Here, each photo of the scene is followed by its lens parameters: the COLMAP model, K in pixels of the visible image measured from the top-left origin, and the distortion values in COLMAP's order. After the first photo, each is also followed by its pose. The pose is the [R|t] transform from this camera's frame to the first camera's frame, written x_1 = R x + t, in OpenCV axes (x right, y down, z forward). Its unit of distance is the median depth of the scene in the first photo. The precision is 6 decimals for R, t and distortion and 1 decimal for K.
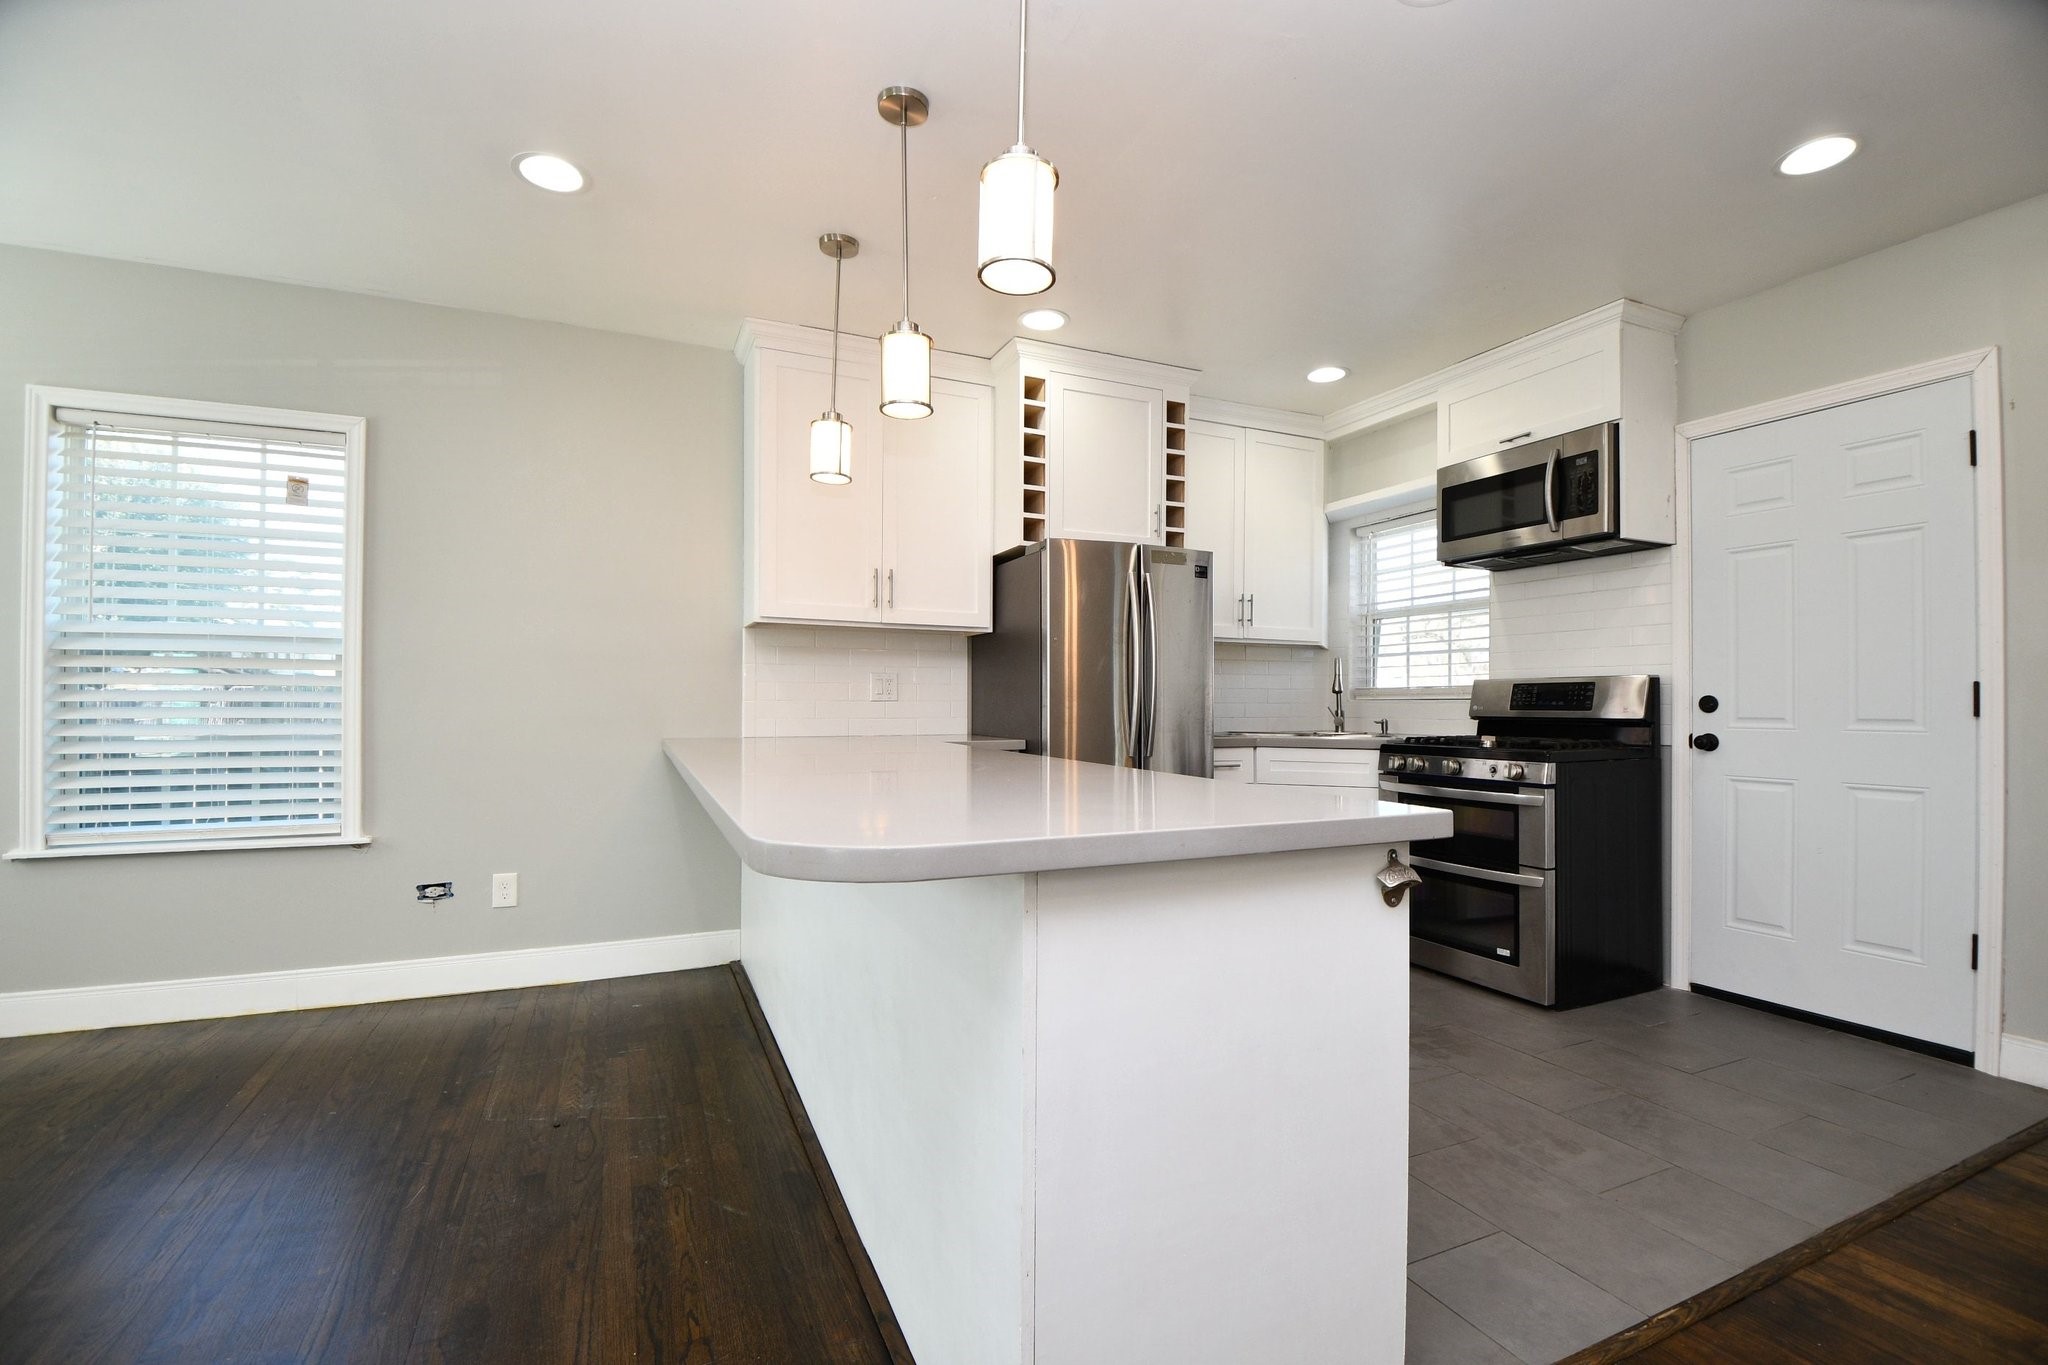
lens RADIAL K [[903.5, 0, 1020.0], [0, 903.5, 697.6], [0, 0, 1]] dist [0.019954, -0.025058]
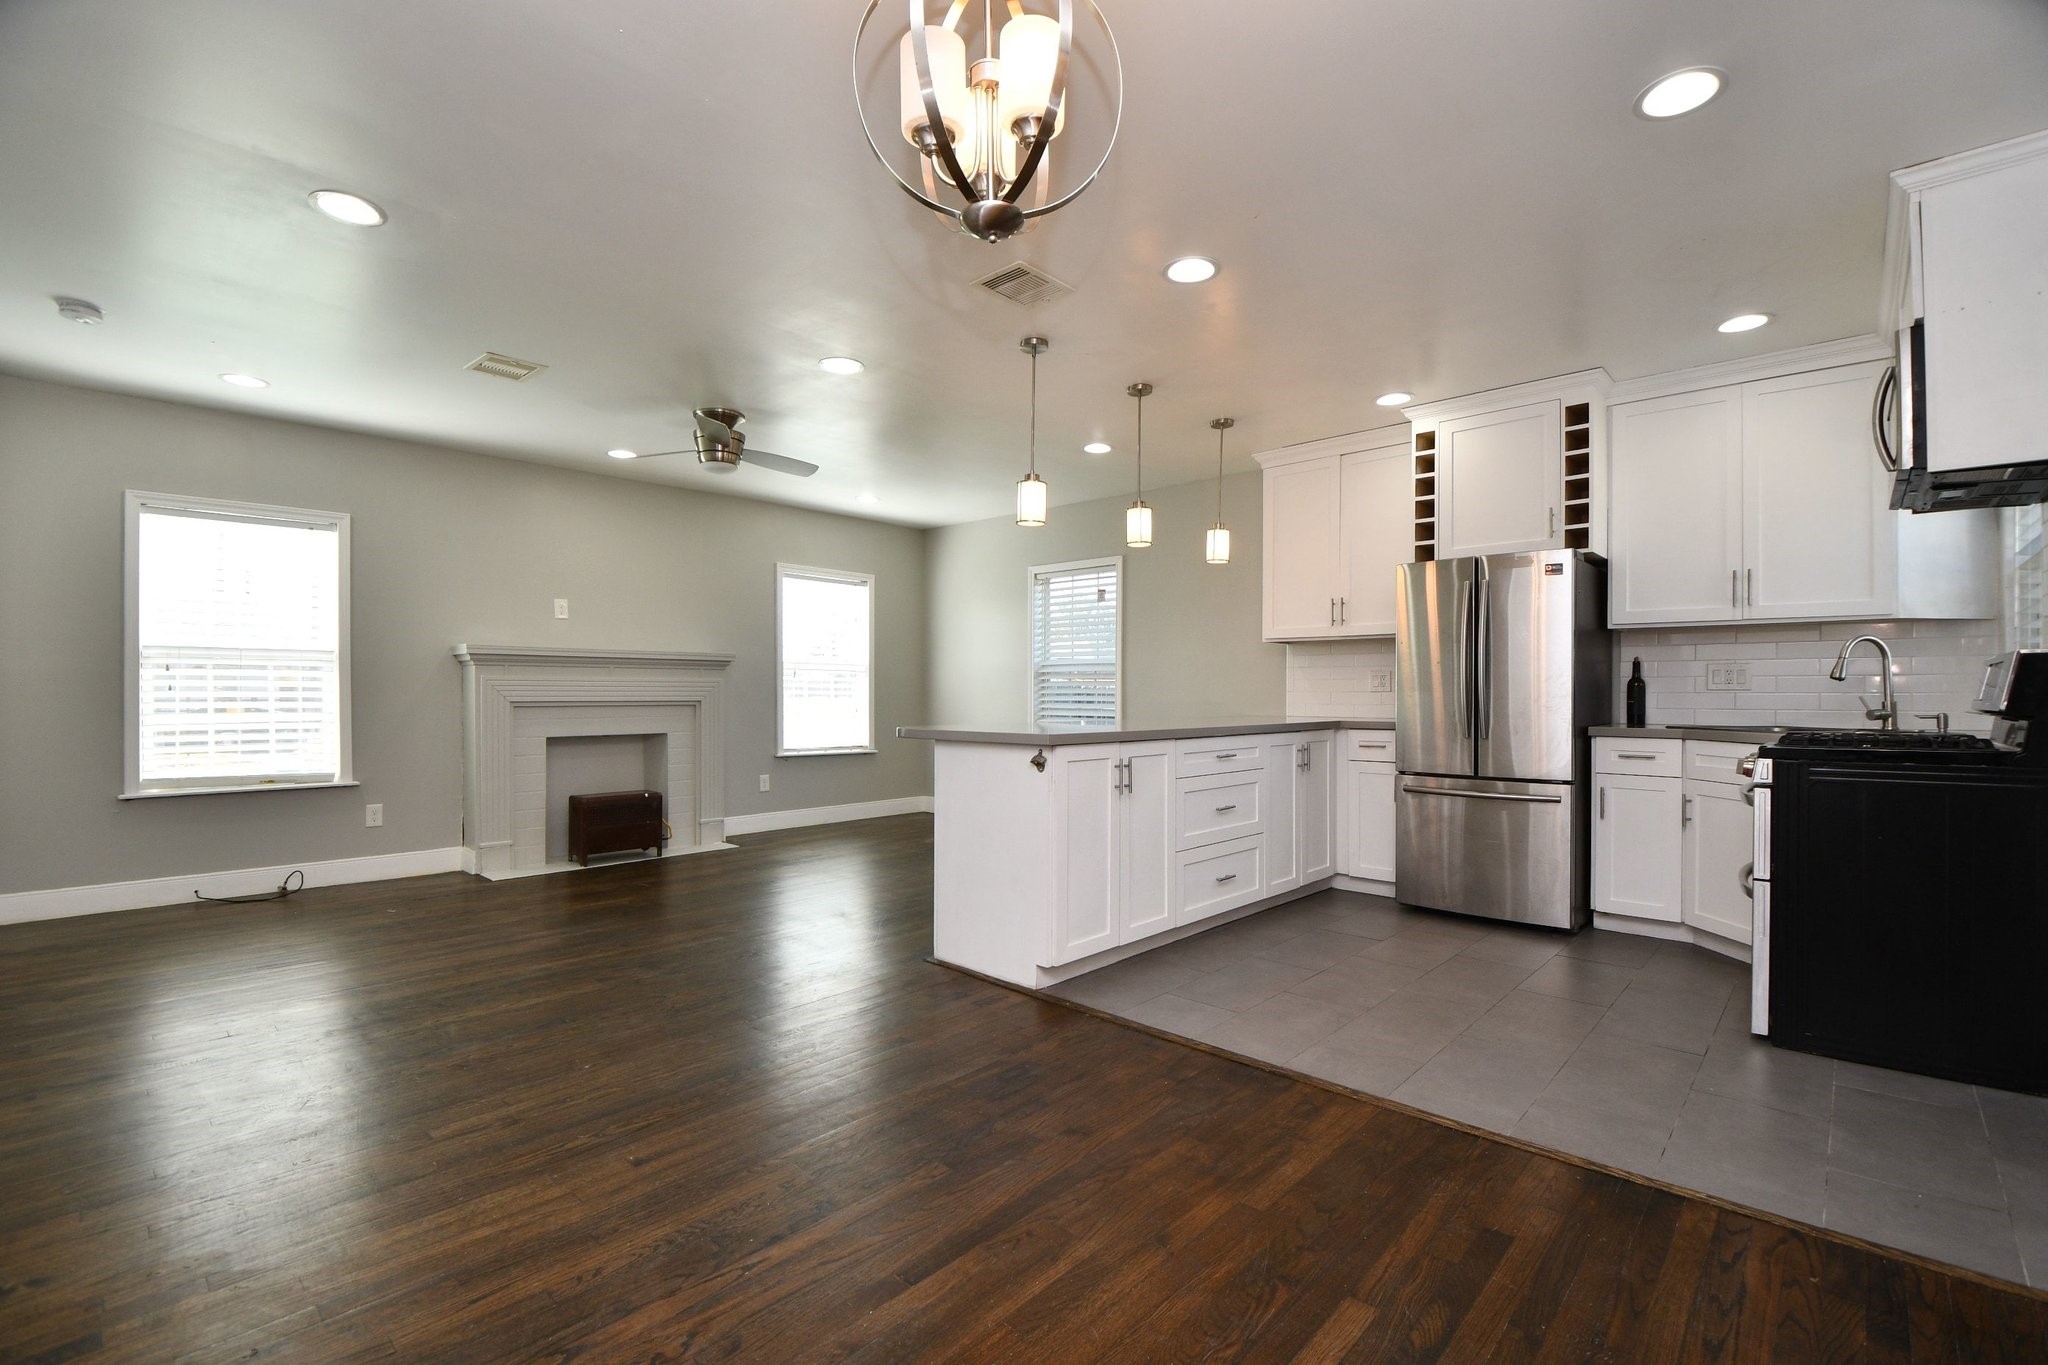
lens RADIAL K [[894.9, 0, 1025.7], [0, 894.9, 696.6], [0, 0, 1]] dist [-0.000358, -0.000088]
pose [[0.385010, 0.000207, -0.922912, 0.881941], [0.004975, 0.999985, 0.002300, 0.005067], [0.922899, -0.005477, 0.385003, 0.012248]]
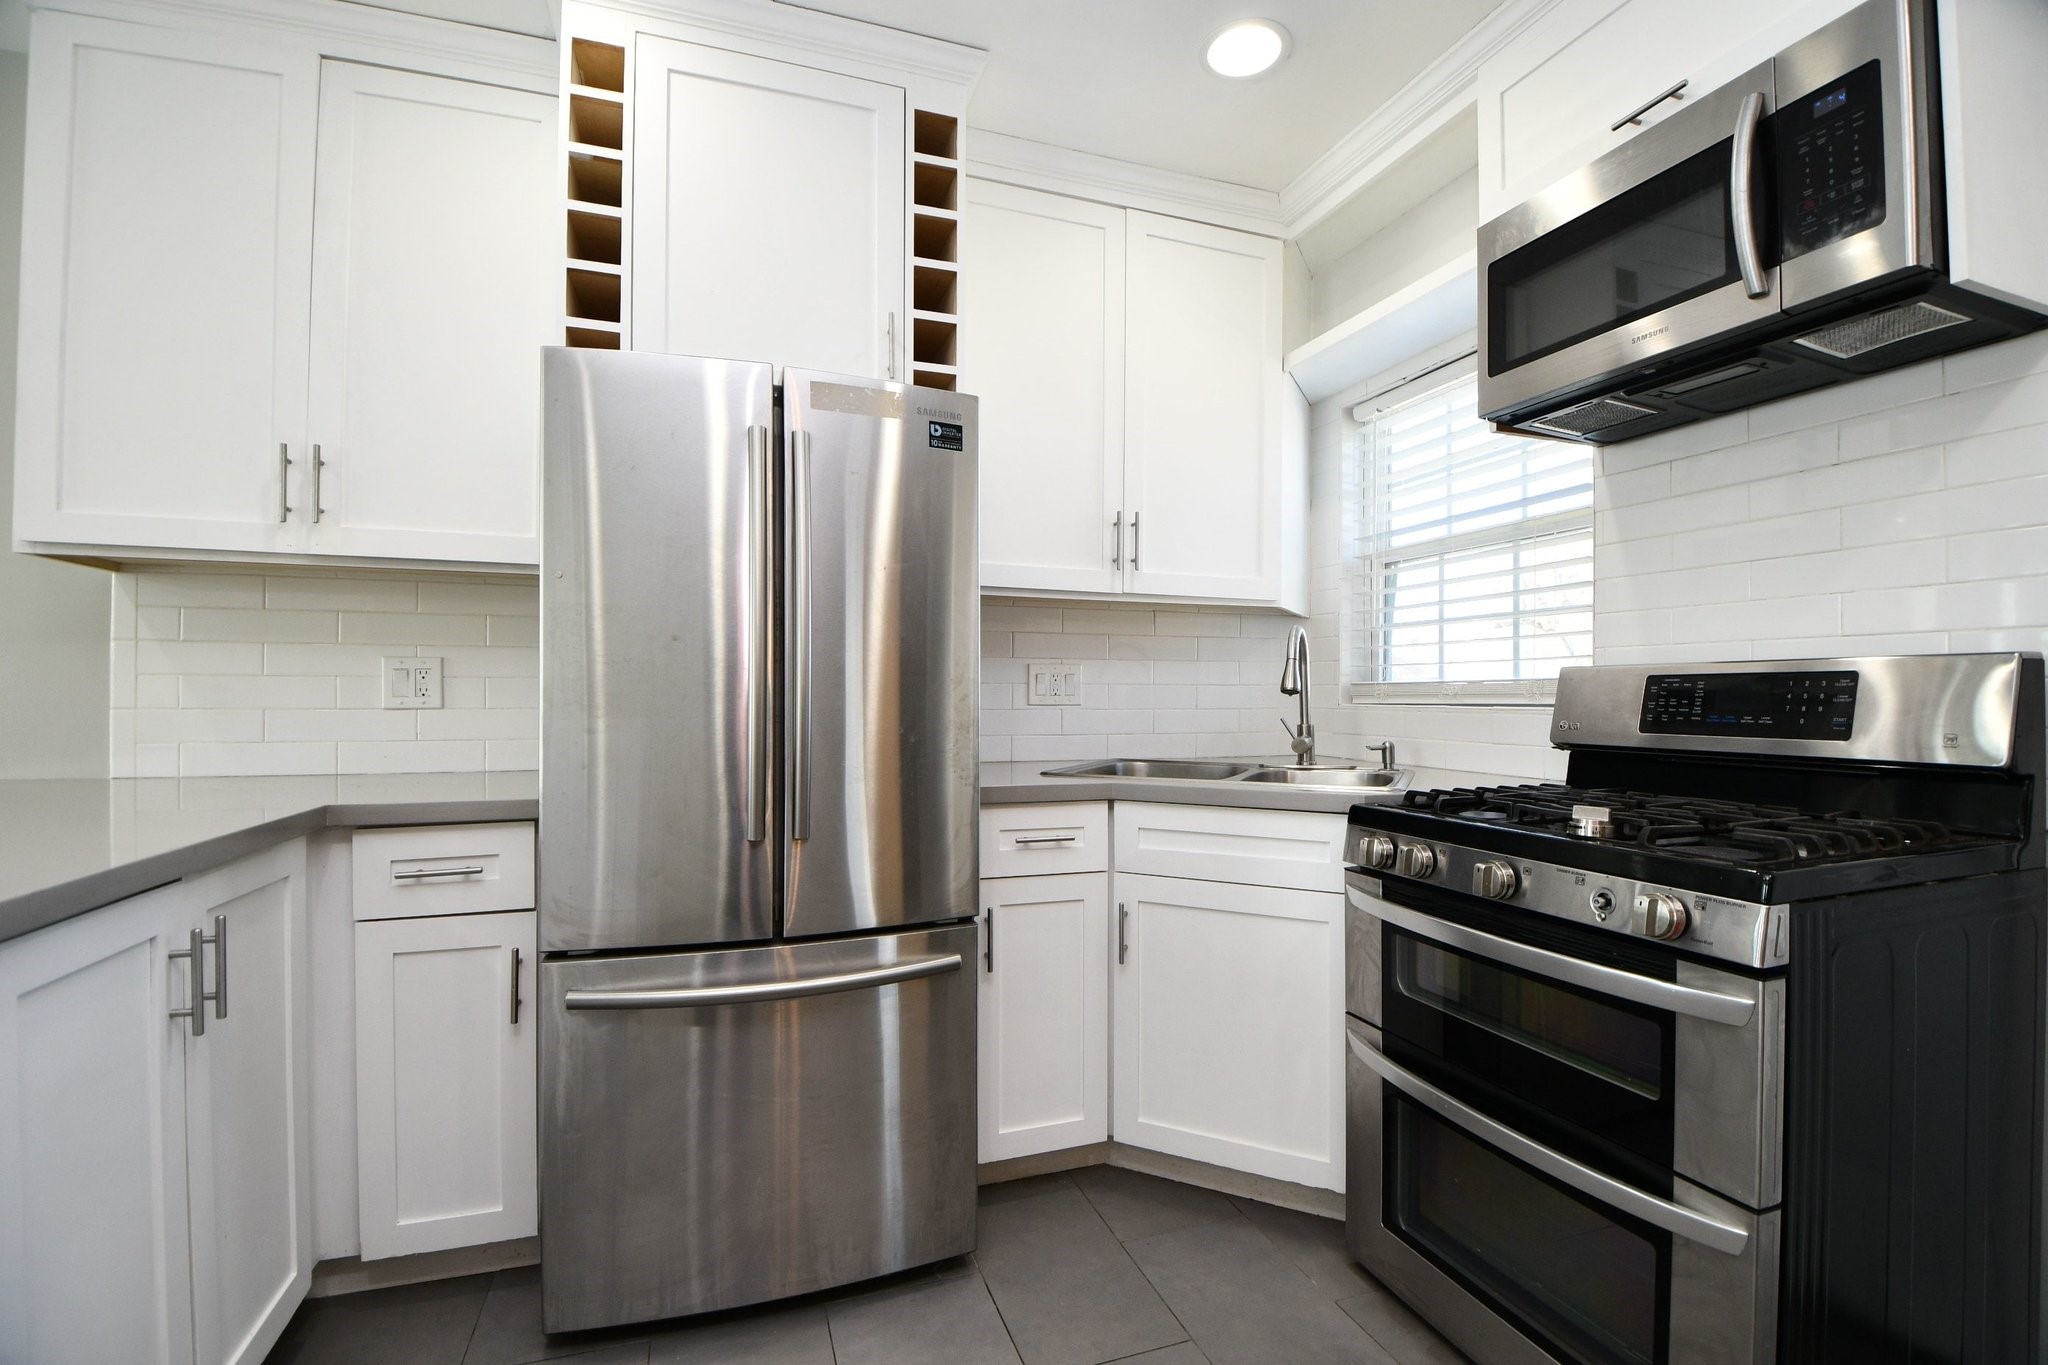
lens RADIAL K [[903.0, 0, 1020.7], [0, 903.0, 689.0], [0, 0, 1]] dist [0.019182, -0.026865]
pose [[0.996259, -0.001270, -0.086405, 0.262345], [0.001346, 0.999999, 0.000813, -0.009031], [0.086404, -0.000926, 0.996260, 0.505705]]
